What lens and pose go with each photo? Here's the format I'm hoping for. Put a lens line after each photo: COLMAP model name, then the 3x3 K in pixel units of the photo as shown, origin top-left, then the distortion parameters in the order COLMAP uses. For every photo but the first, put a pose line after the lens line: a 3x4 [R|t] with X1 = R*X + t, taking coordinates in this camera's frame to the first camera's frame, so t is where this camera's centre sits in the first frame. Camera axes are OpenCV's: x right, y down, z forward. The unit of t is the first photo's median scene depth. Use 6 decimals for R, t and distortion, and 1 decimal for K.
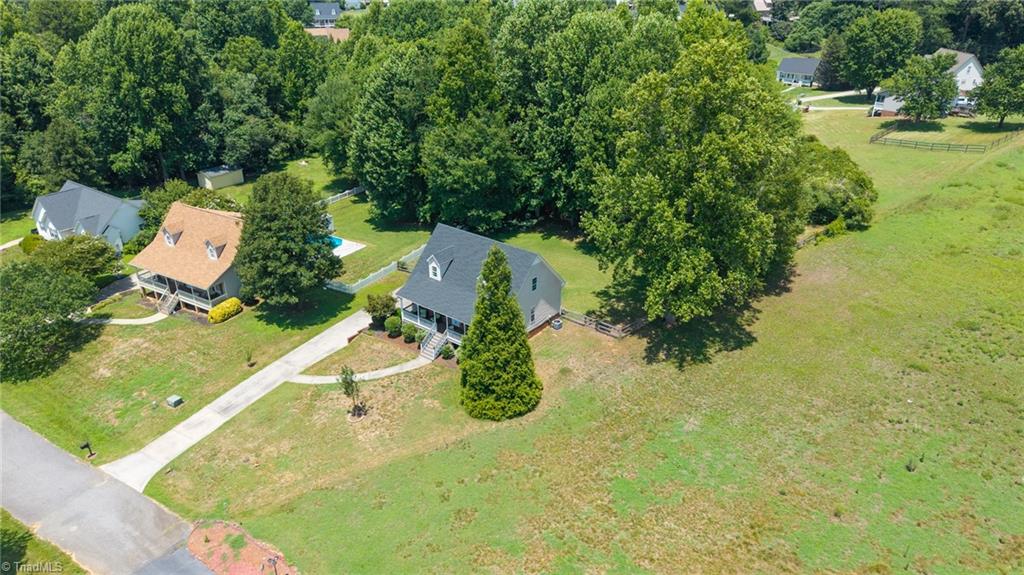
lens RADIAL K [[686.5, 0, 512.0], [0, 686.5, 285.8], [0, 0, 1]] dist [0.033288, -0.045424]
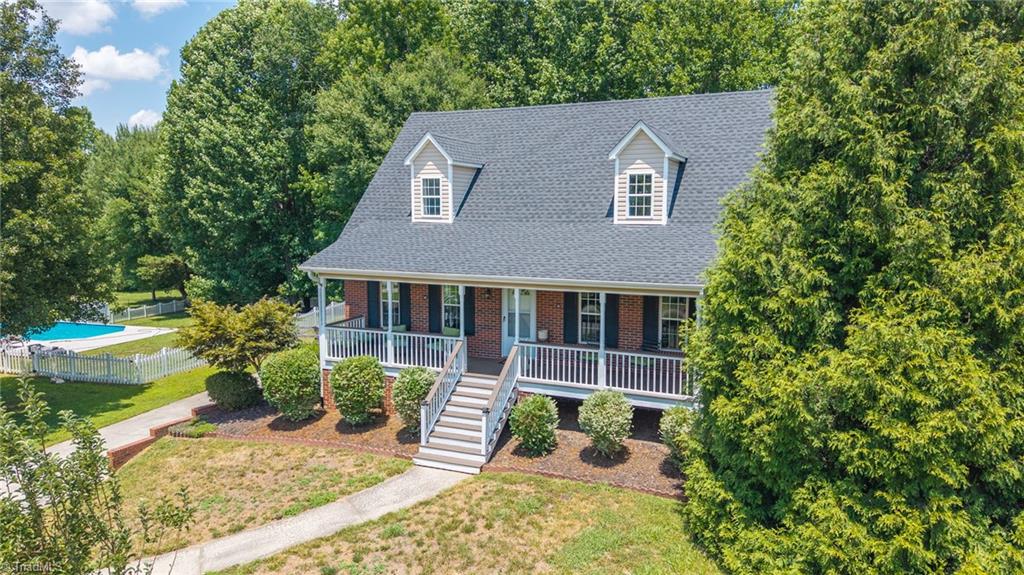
lens RADIAL K [[686.5, 0, 512.3], [0, 686.5, 293.1], [0, 0, 1]] dist [0.033288, -0.045424]
pose [[0.967722, -0.031576, 0.250034, -0.143728], [0.112545, 0.941843, -0.316647, 0.113260], [-0.225494, 0.334566, 0.914996, 0.661567]]
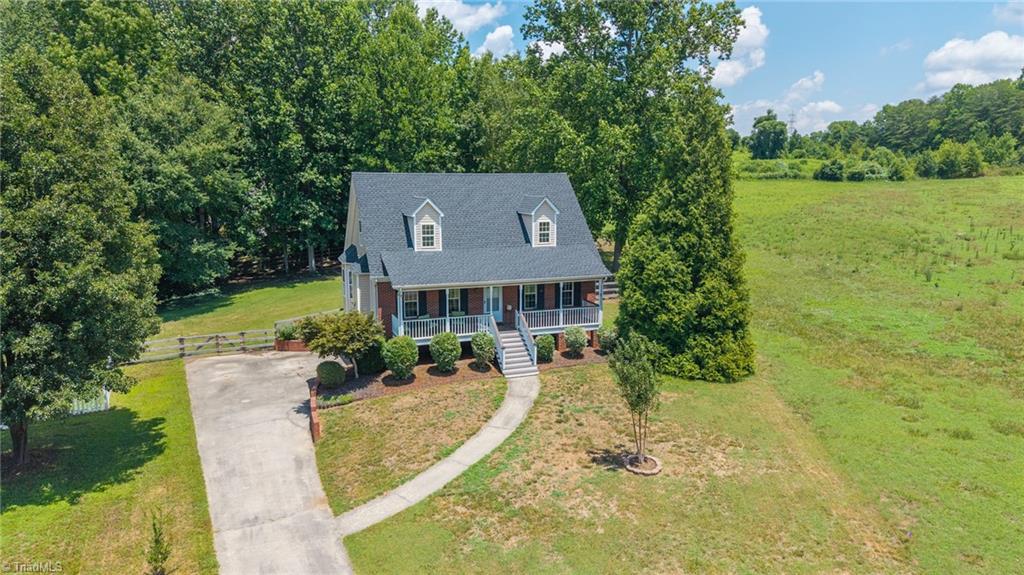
lens RADIAL K [[686.5, 0, 516.9], [0, 686.5, 293.2], [0, 0, 1]] dist [0.033288, -0.045424]
pose [[0.509858, -0.147862, 0.847456, -0.480701], [0.380594, 0.922234, -0.068069, 0.073837], [-0.771488, 0.357242, 0.526484, 0.633470]]
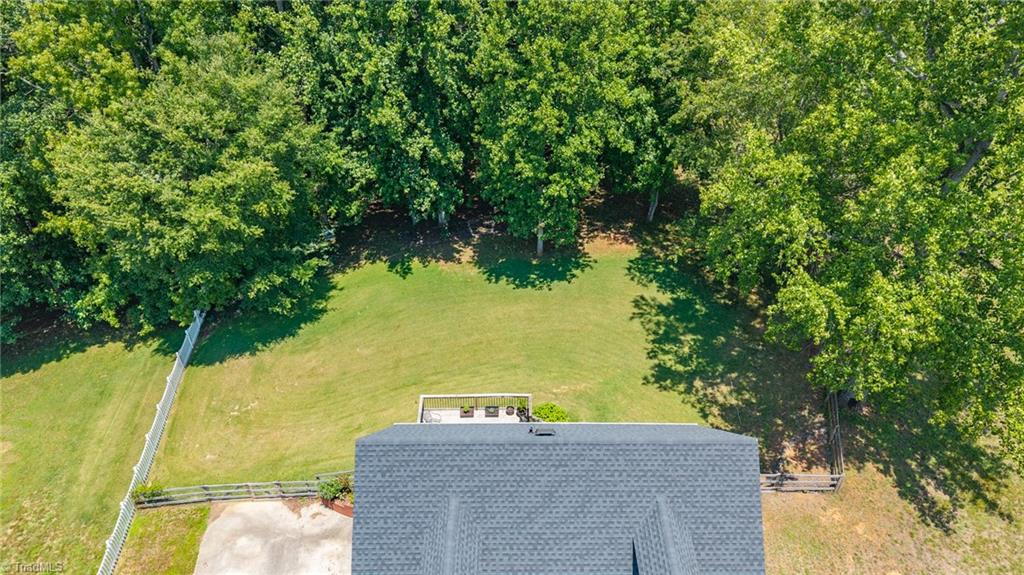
lens RADIAL K [[686.5, 0, 512.9], [0, 686.5, 282.5], [0, 0, 1]] dist [0.033288, -0.045424]
pose [[0.785255, -0.369867, 0.496562, -0.172214], [0.276903, 0.927087, 0.252655, -0.208022], [-0.553804, -0.060899, 0.830417, 0.679418]]
